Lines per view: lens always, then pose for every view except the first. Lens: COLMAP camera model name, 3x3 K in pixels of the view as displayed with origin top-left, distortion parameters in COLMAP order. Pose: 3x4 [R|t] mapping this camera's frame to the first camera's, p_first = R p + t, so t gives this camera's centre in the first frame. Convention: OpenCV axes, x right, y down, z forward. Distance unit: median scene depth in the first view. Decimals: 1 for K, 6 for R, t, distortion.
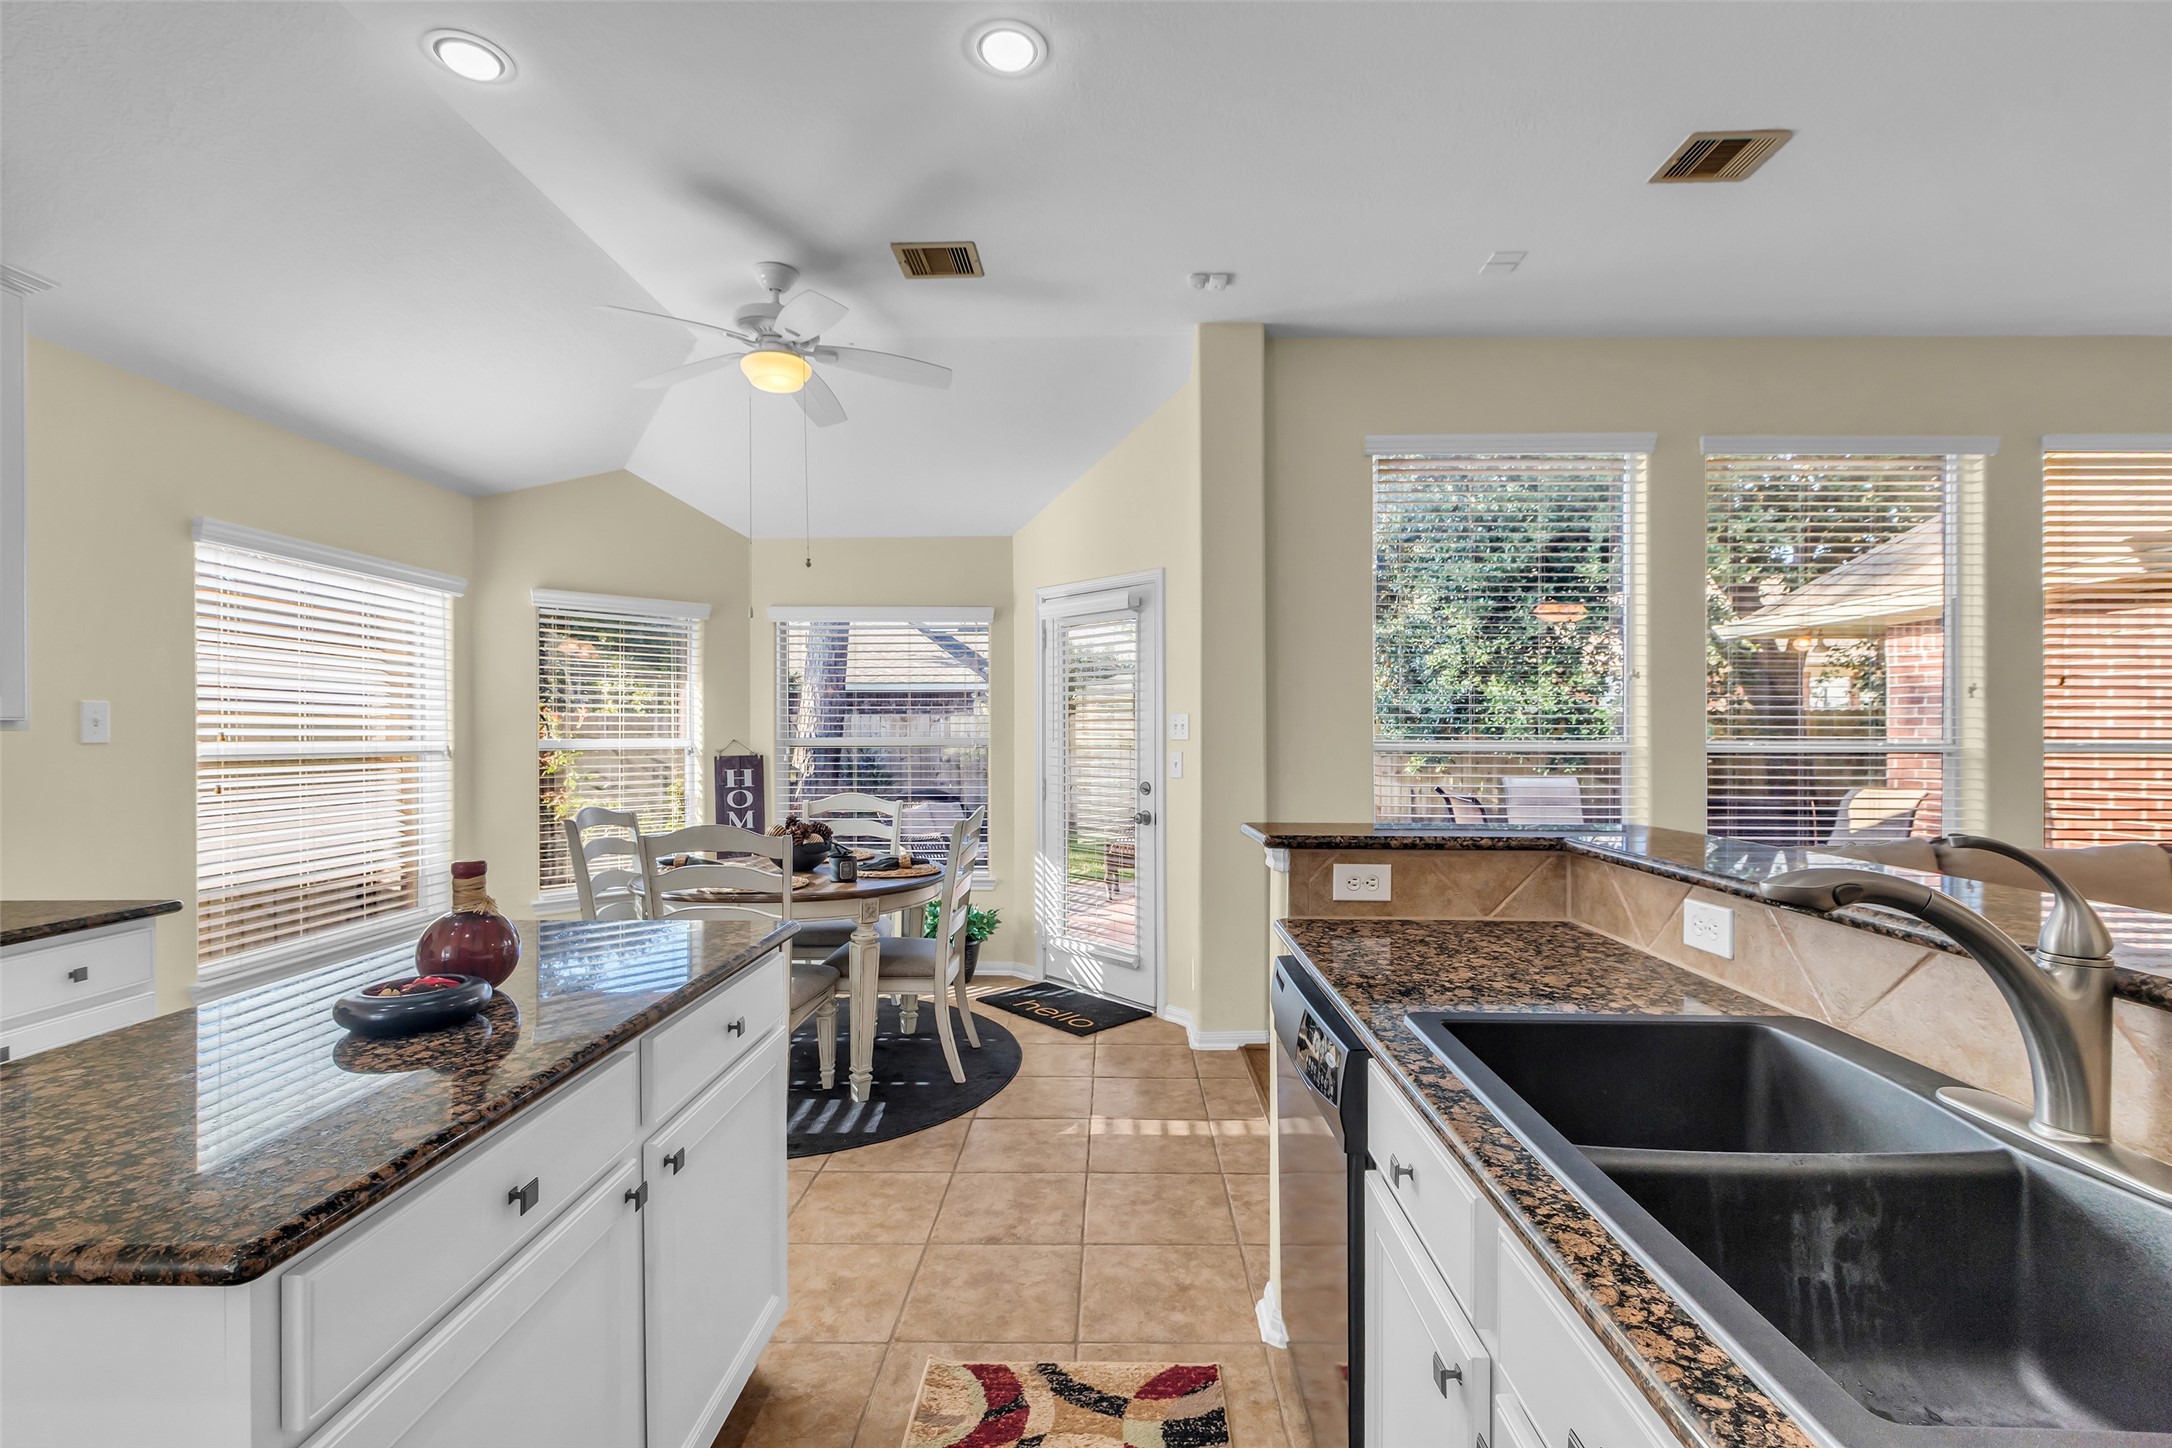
lens RADIAL K [[956.2, 0, 1093.3], [0, 956.2, 733.1], [0, 0, 1]] dist [0.002102, 0.000901]
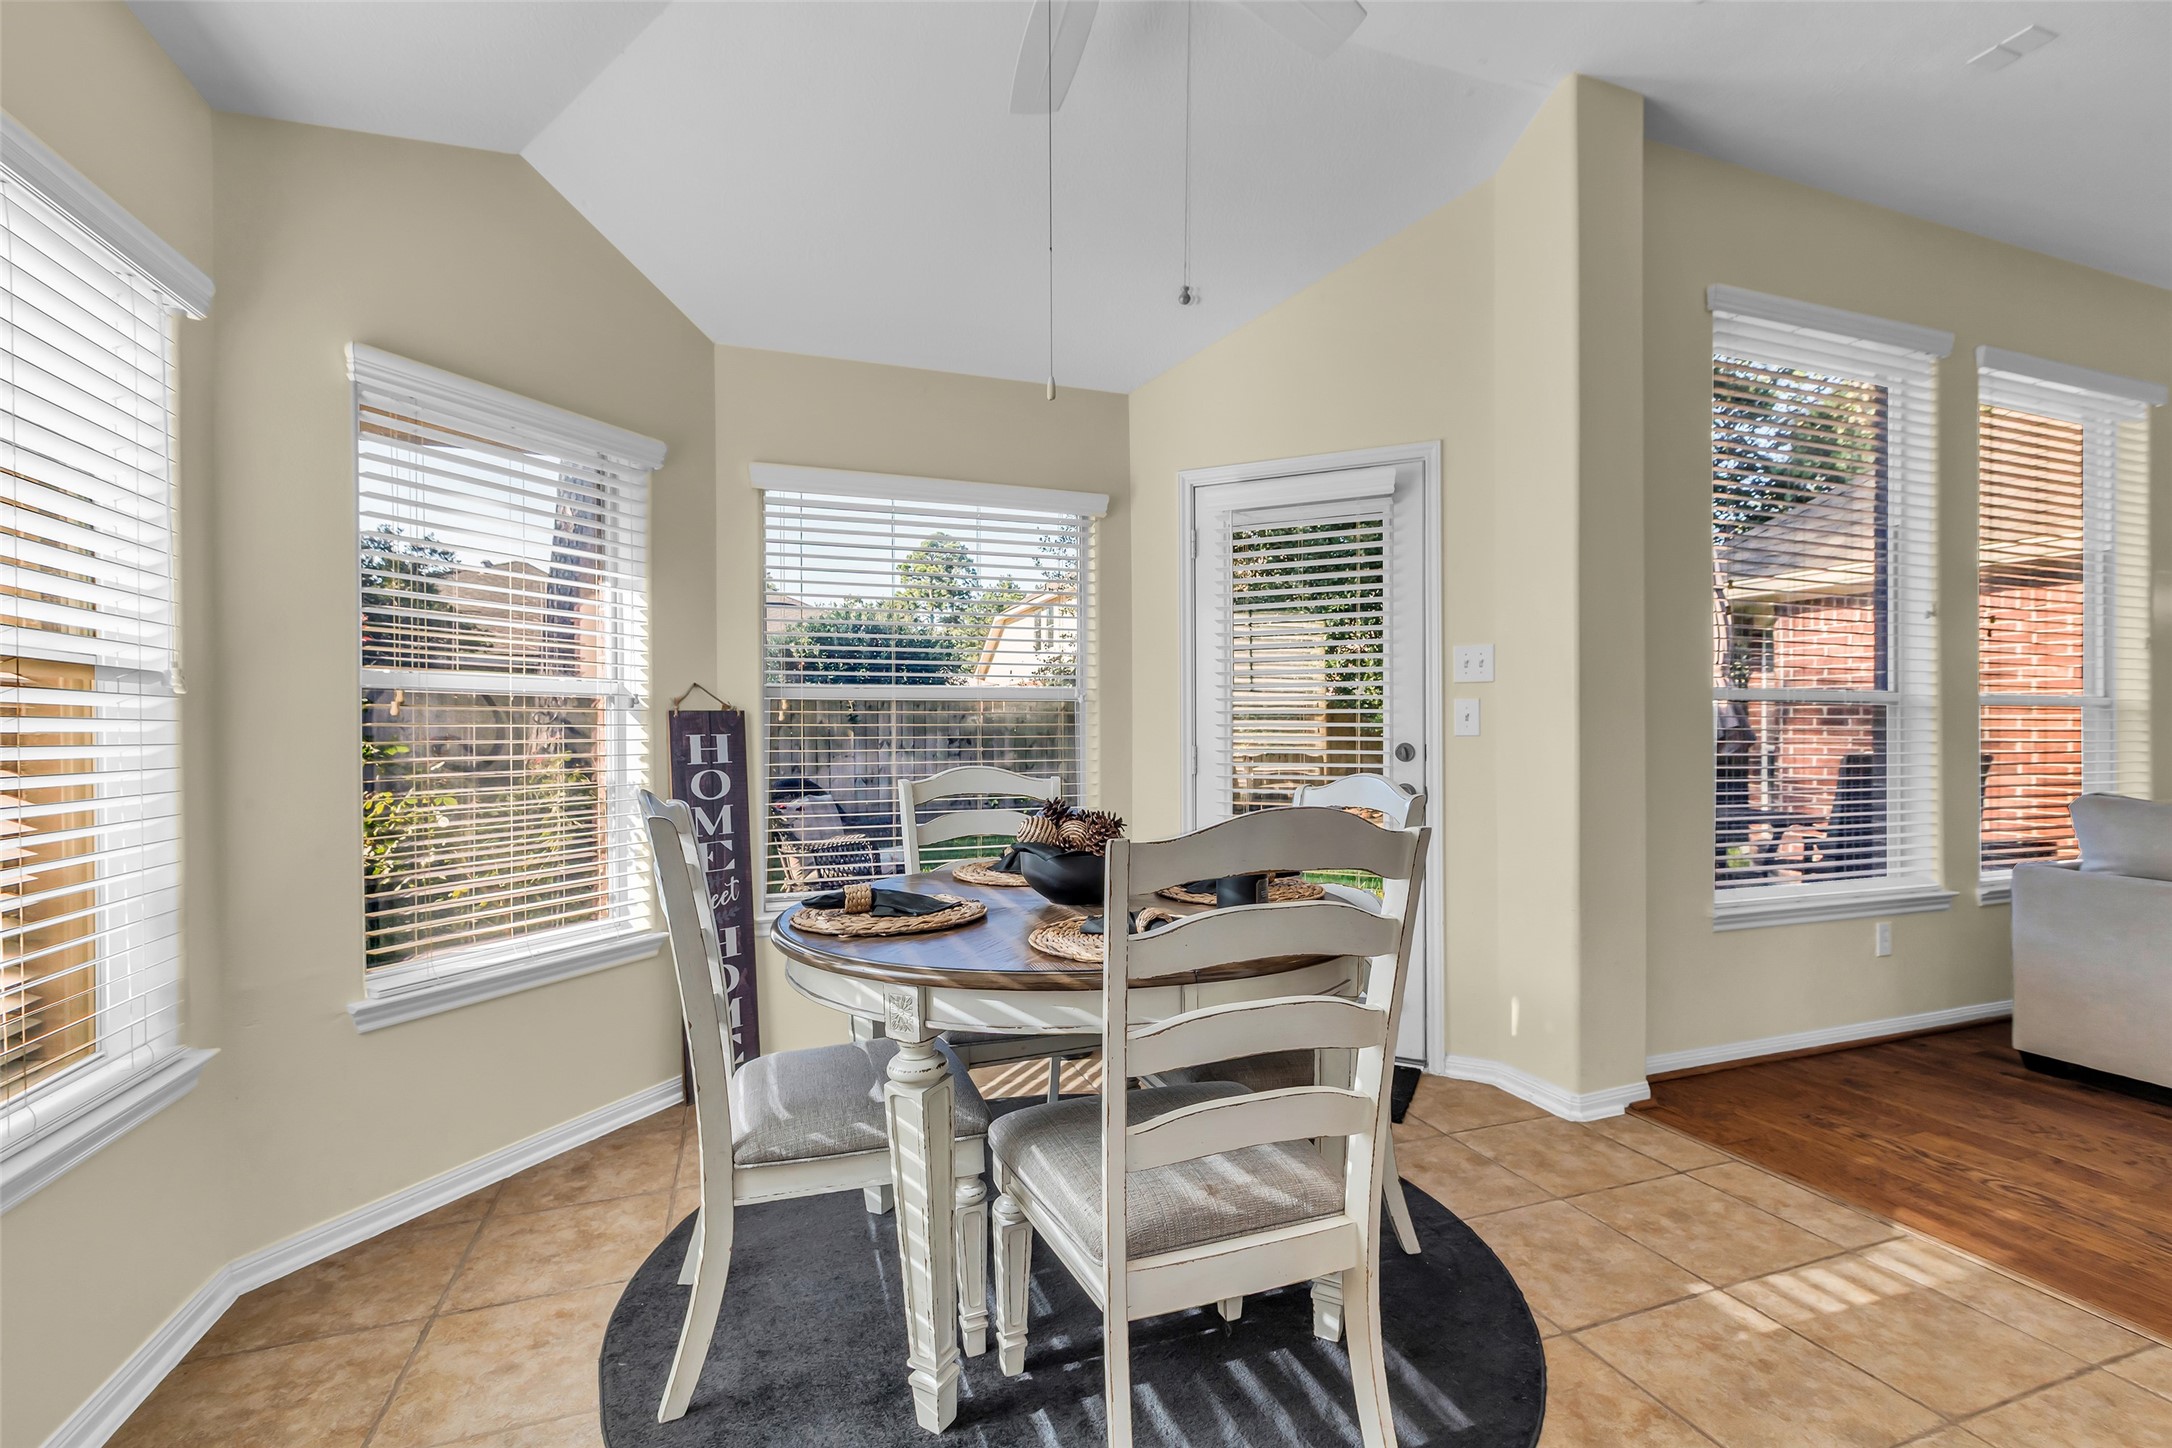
lens RADIAL K [[970.6, 0, 1106.0], [0, 970.6, 731.2], [0, 0, 1]] dist [0.005841, 0.000416]
pose [[0.930874, -0.002647, 0.365331, -0.535065], [0.001484, 0.999993, 0.003464, 0.051132], [-0.365337, -0.002682, 0.930871, 0.534214]]
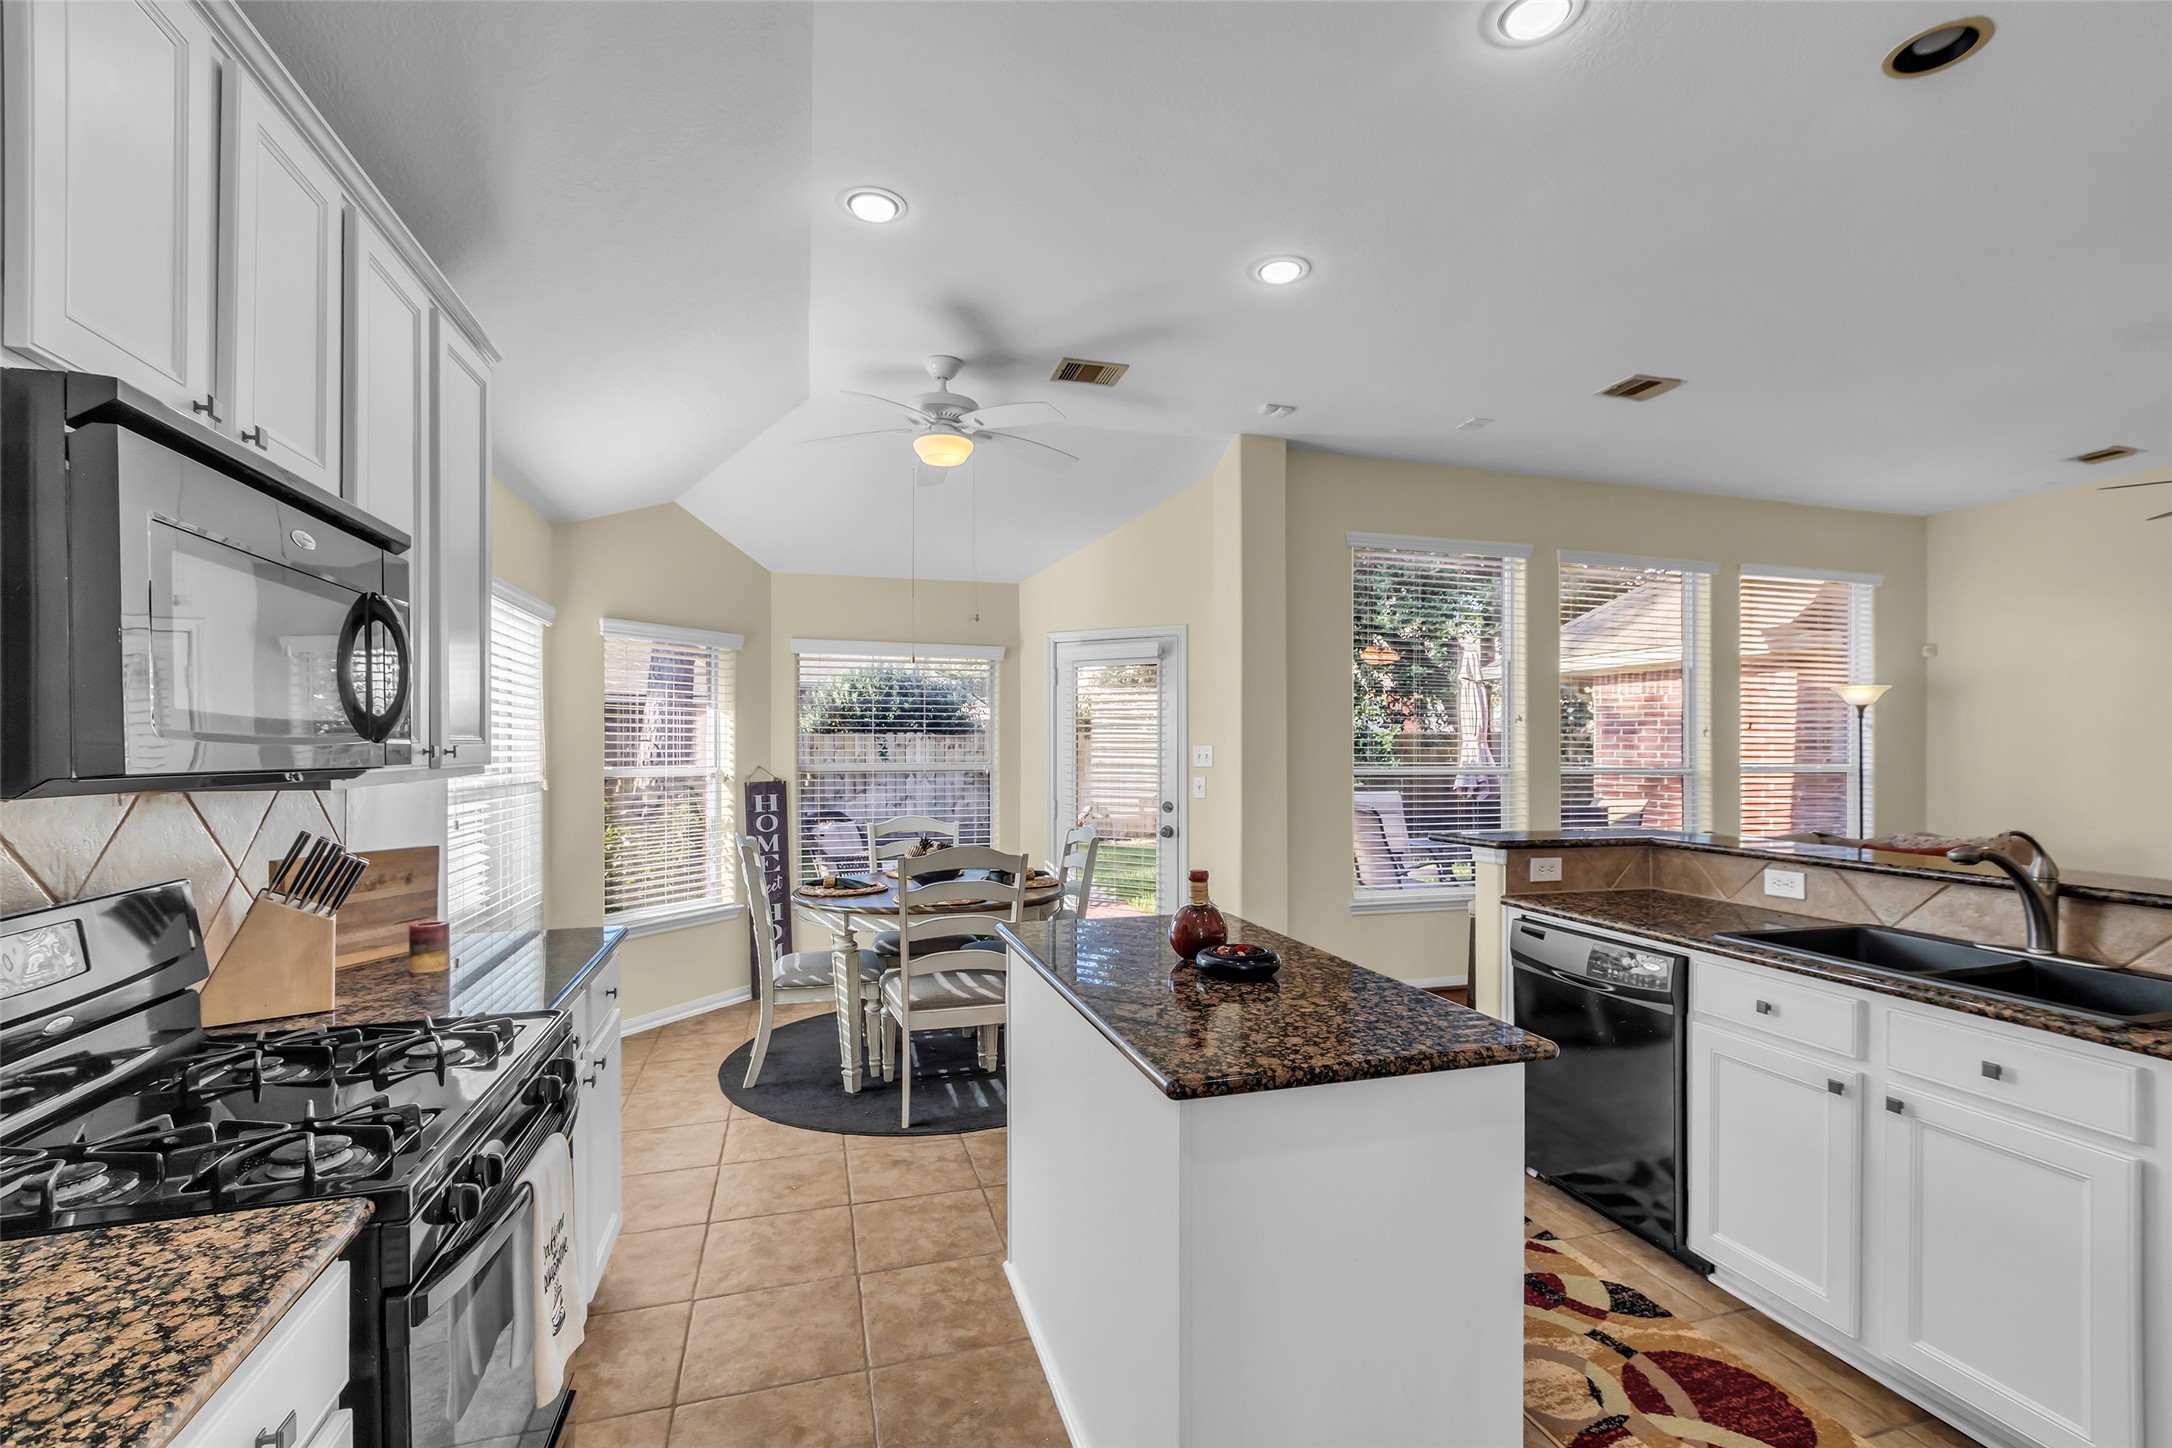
lens RADIAL K [[959.2, 0, 1094.4], [0, 959.2, 741.4], [0, 0, 1]] dist [0.003463, 0.000445]
pose [[0.951746, 0.004375, 0.306854, -0.519858], [-0.003251, 0.999986, -0.004173, -0.024735], [-0.306868, 0.002974, 0.951747, -0.149503]]
